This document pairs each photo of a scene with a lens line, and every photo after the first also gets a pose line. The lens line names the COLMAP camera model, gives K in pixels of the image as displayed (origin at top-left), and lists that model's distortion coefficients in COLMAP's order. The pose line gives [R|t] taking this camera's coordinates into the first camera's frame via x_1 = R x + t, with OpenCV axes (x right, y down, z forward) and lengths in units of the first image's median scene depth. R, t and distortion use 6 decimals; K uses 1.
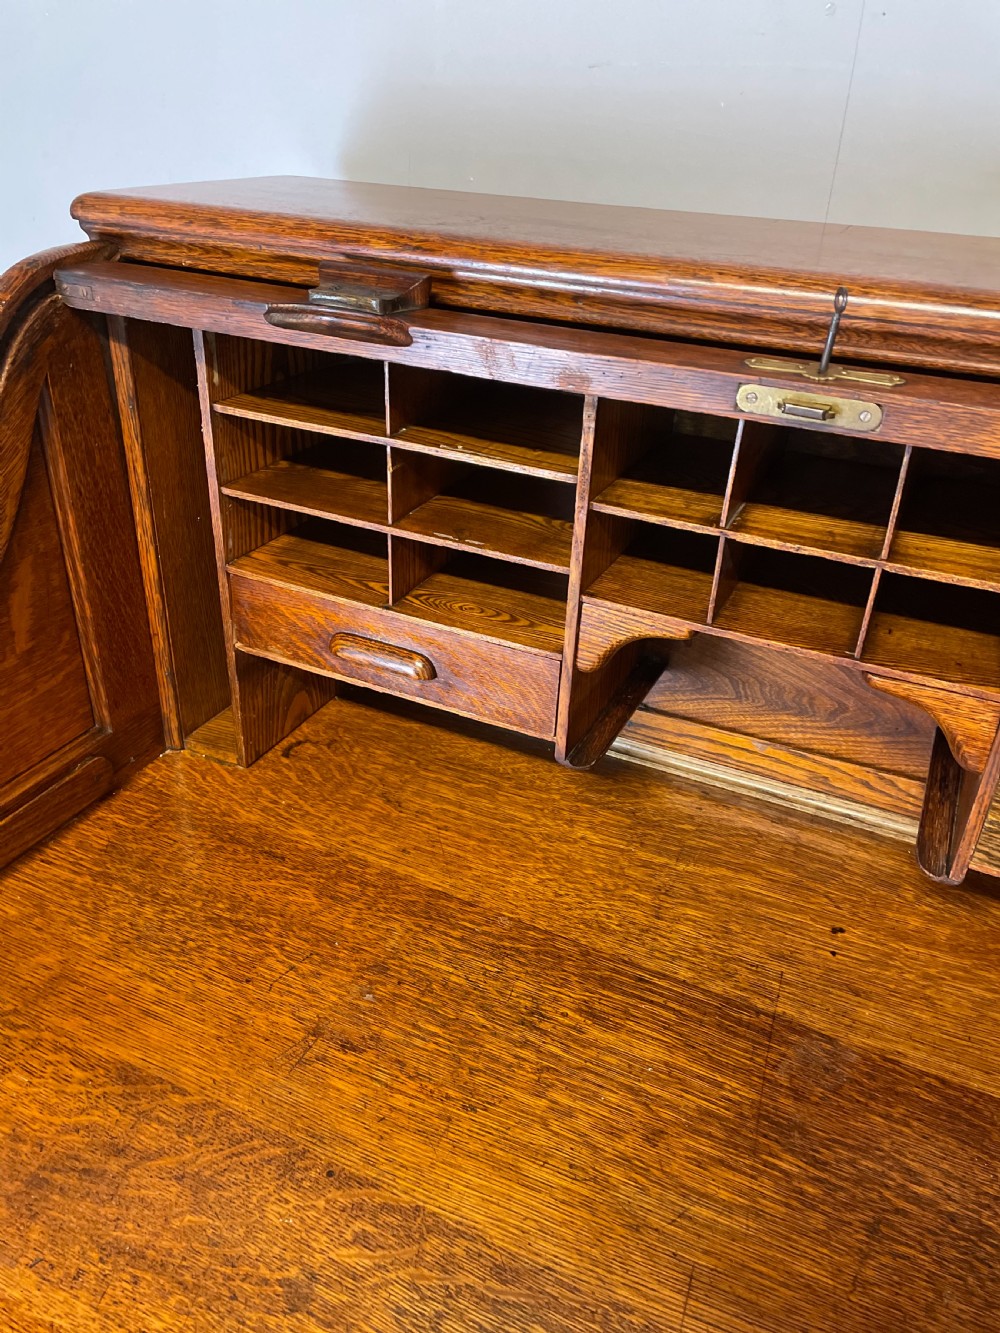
lens RADIAL K [[1006.7, 0, 502.3], [0, 1006.7, 661.1], [0, 0, 1]] dist [0.104512, -0.128298]
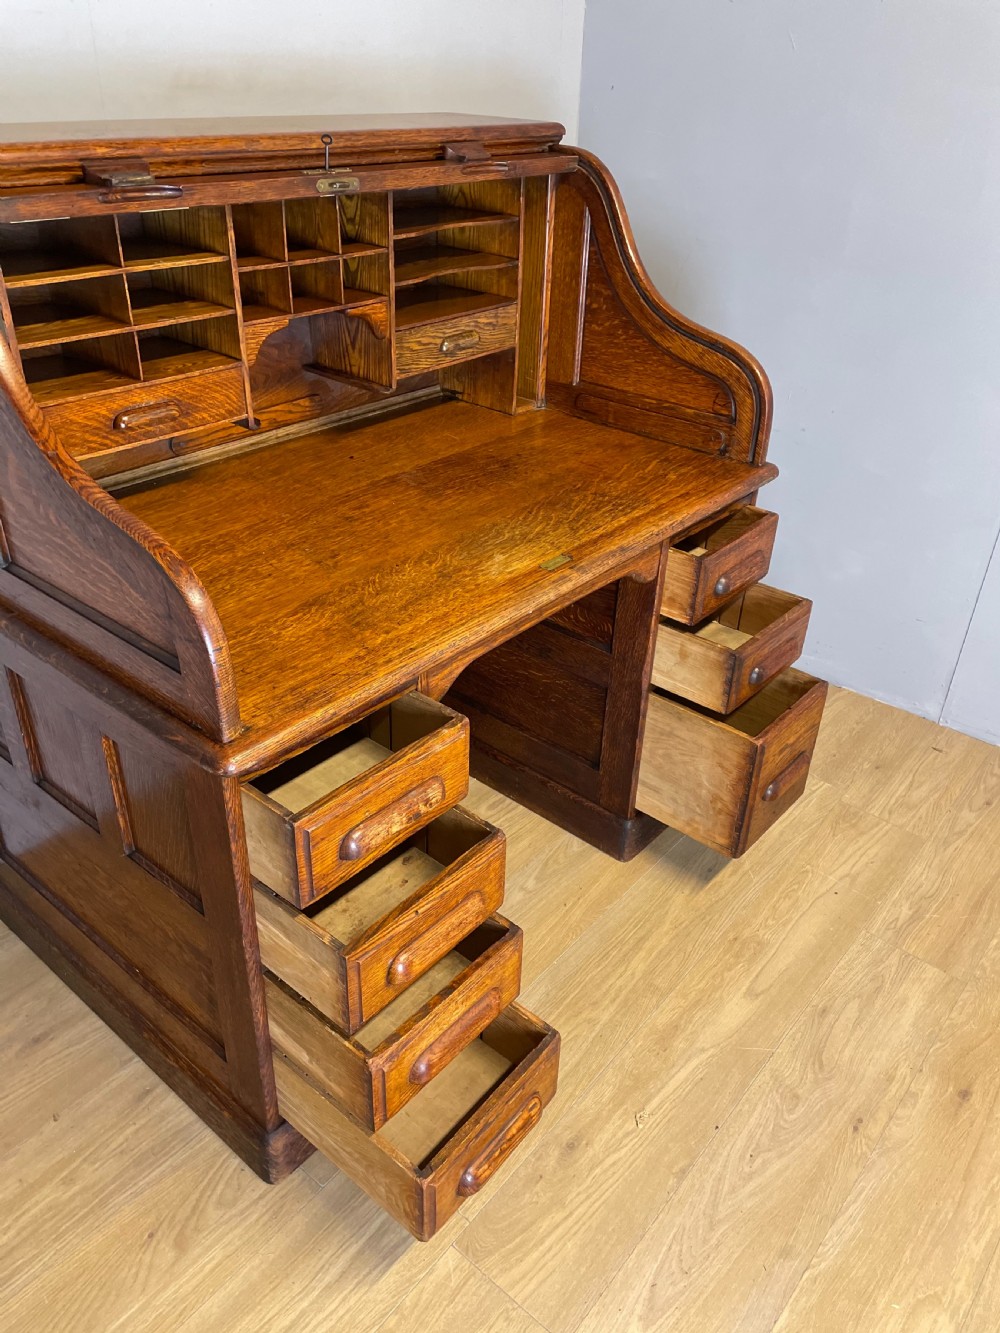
lens RADIAL K [[1006.7, 0, 502.3], [0, 1006.7, 661.1], [0, 0, 1]] dist [0.104512, -0.128298]
pose [[0.257458, -0.524378, 0.811630, -1.689223], [0.457548, 0.805970, 0.375583, -0.049330], [-0.851097, 0.274663, 0.447431, -0.109844]]
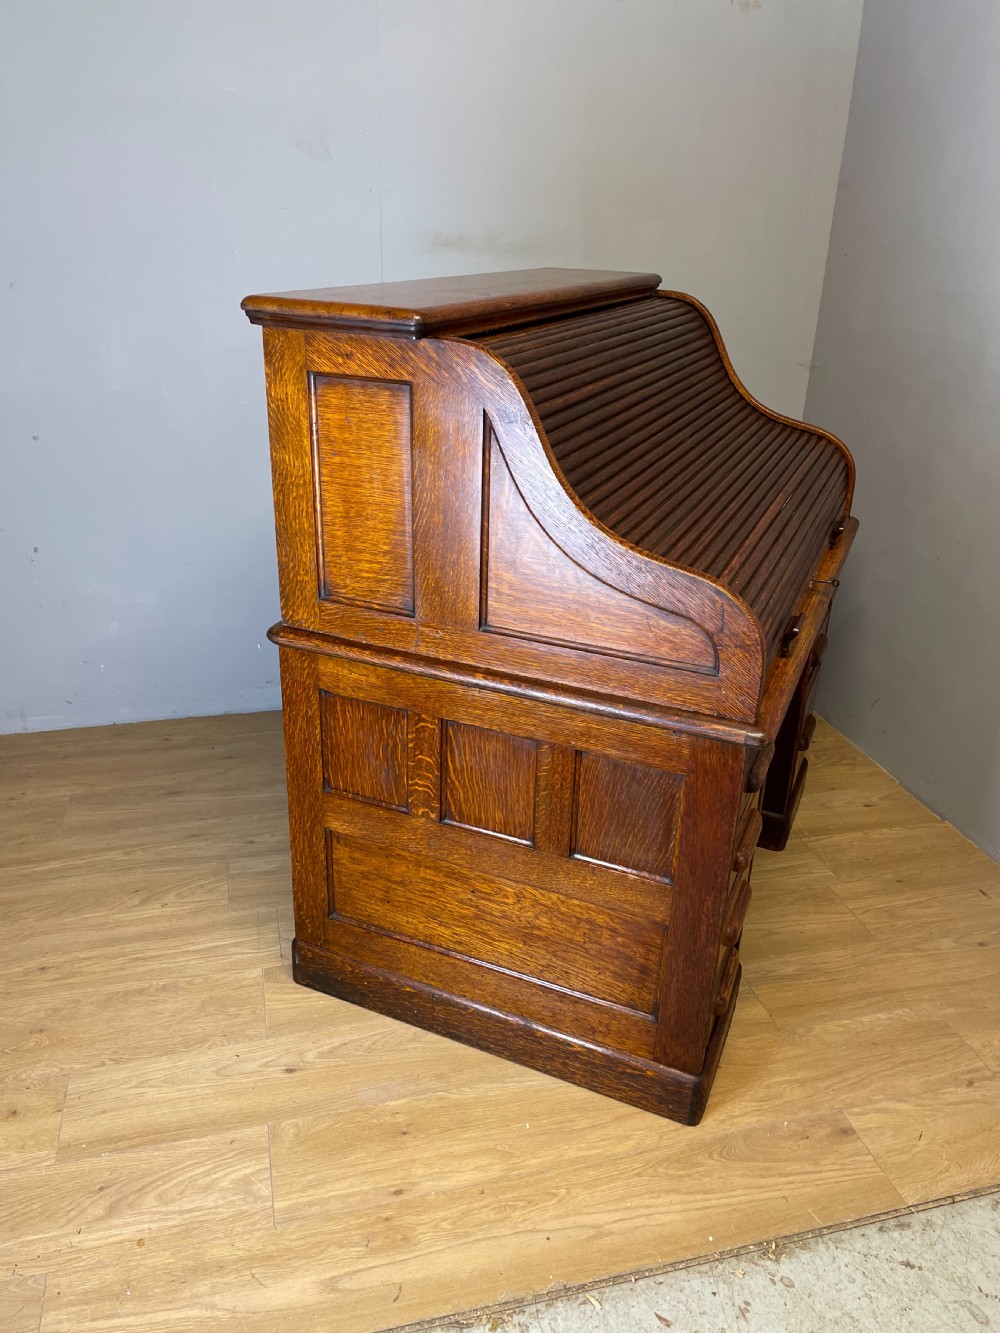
lens RADIAL K [[1006.7, 0, 502.3], [0, 1006.7, 661.1], [0, 0, 1]] dist [0.104512, -0.128298]
pose [[0.772377, -0.269505, 0.575153, -1.610570], [0.312920, 0.949459, 0.024674, 0.774185], [-0.552734, 0.160919, 0.817673, -1.565830]]
